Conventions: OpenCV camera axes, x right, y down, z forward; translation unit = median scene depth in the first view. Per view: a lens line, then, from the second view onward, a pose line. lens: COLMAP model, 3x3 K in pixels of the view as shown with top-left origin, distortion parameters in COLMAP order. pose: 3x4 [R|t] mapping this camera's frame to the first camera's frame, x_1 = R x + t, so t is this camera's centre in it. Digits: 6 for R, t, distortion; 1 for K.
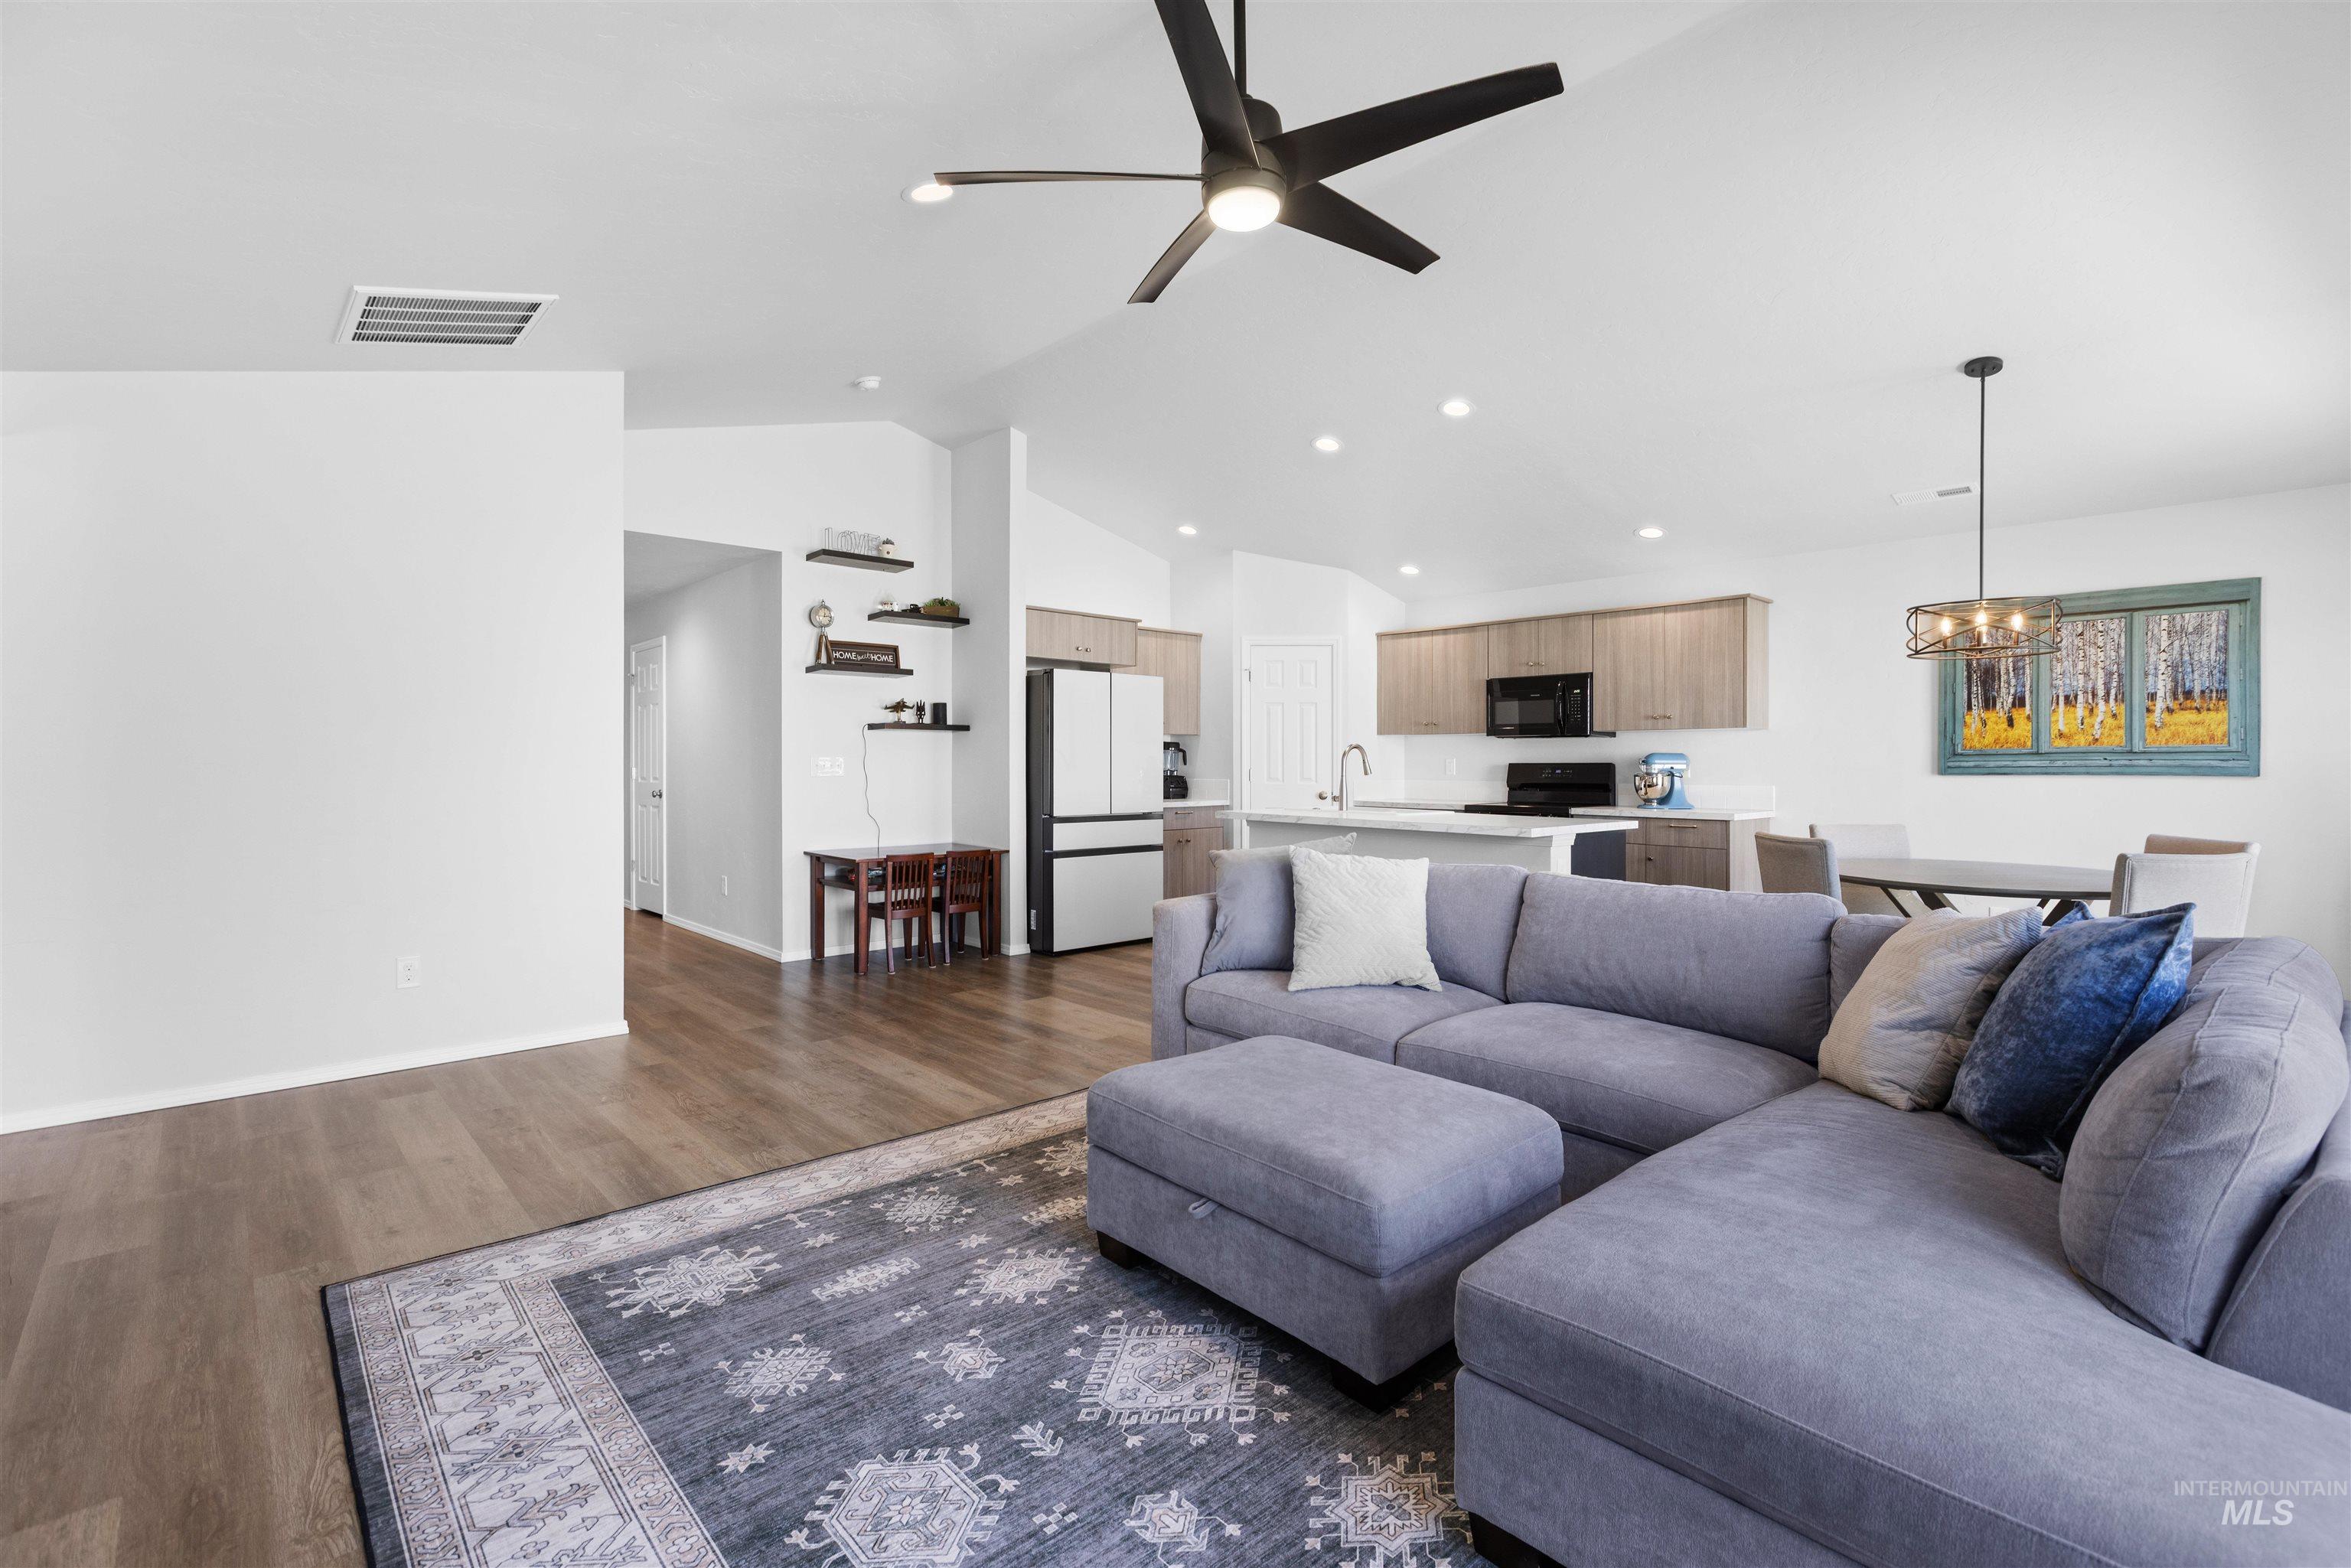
lens RADIAL K [[1084.3, 0, 1150.7], [0, 1084.3, 762.8], [0, 0, 1]] dist [-0.000401, -0.000672]
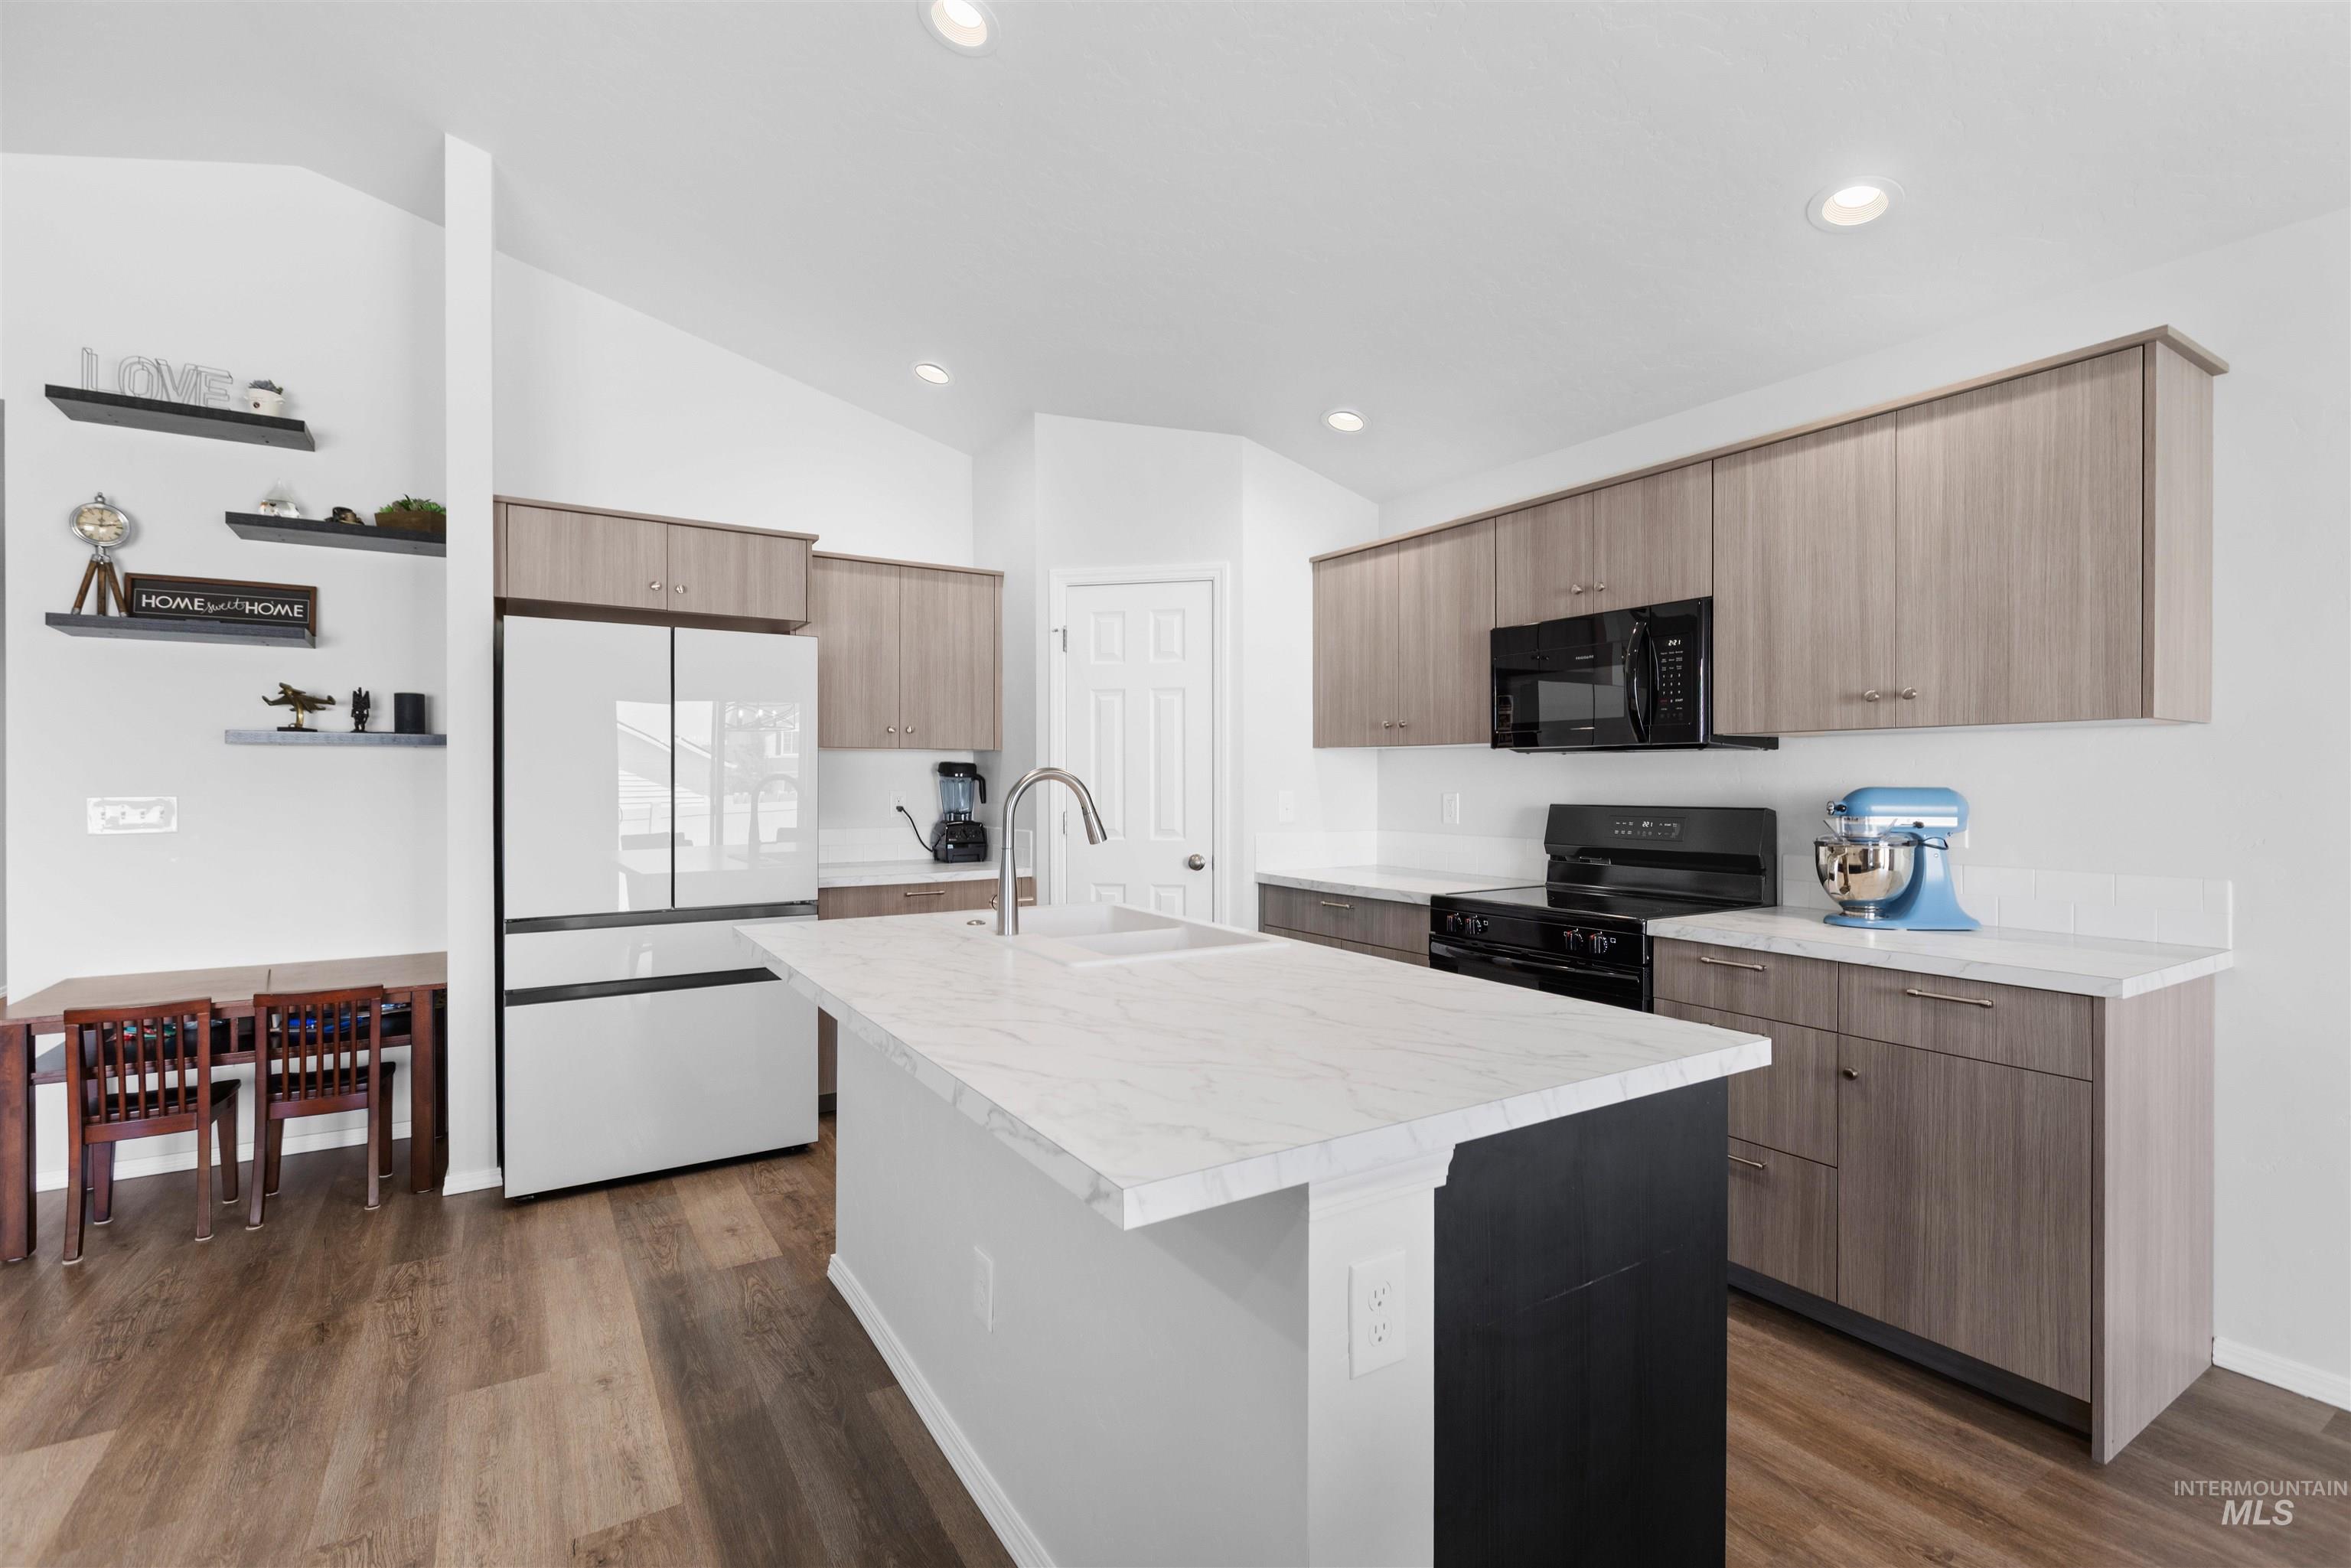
lens RADIAL K [[1068.6, 0, 1172.9], [0, 1068.6, 778.5], [0, 0, 1]] dist [0.001139, 0.000403]
pose [[0.987602, -0.002641, -0.156957, 0.330755], [0.002914, 0.999995, 0.001506, -0.016706], [0.156952, -0.001945, 0.987604, 0.691456]]
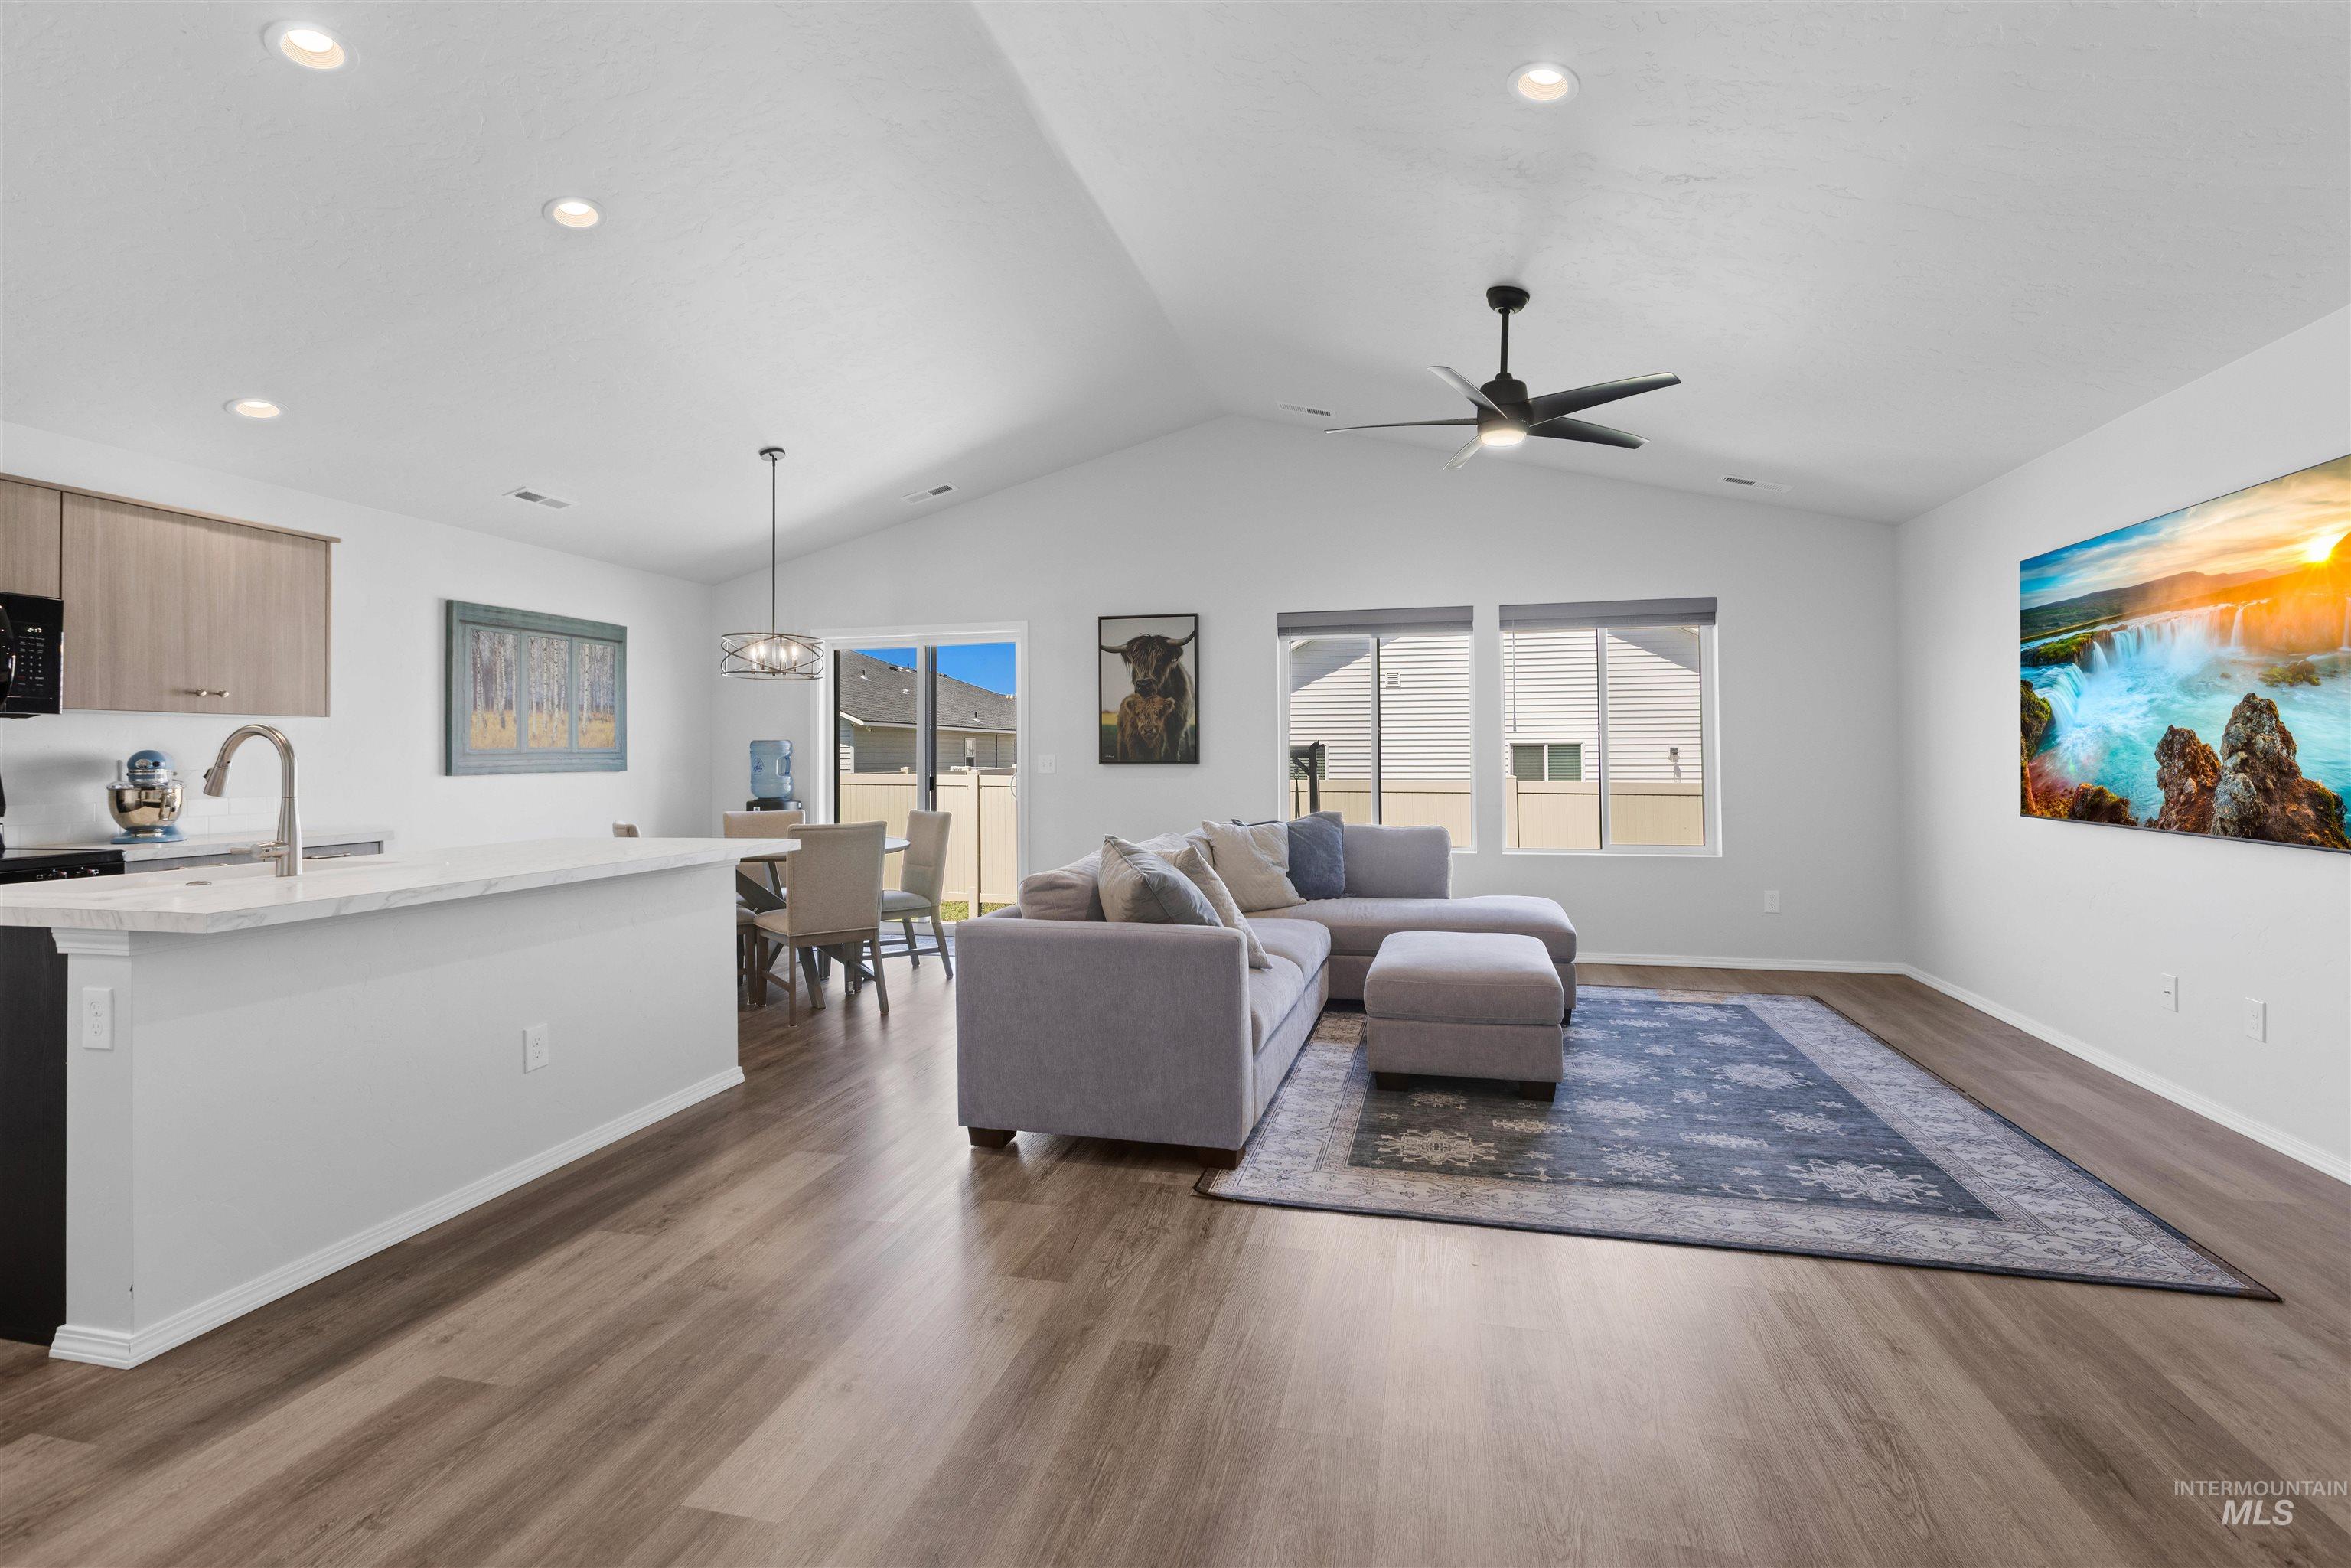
lens RADIAL K [[1064.6, 0, 1195.5], [0, 1064.6, 745.2], [0, 0, 1]] dist [-0.002447, 0.000564]
pose [[-0.588711, 0.009741, 0.808285, -0.439654], [0.005595, 0.999953, -0.007977, -0.004319], [-0.808324, -0.000174, -0.588737, 1.069172]]
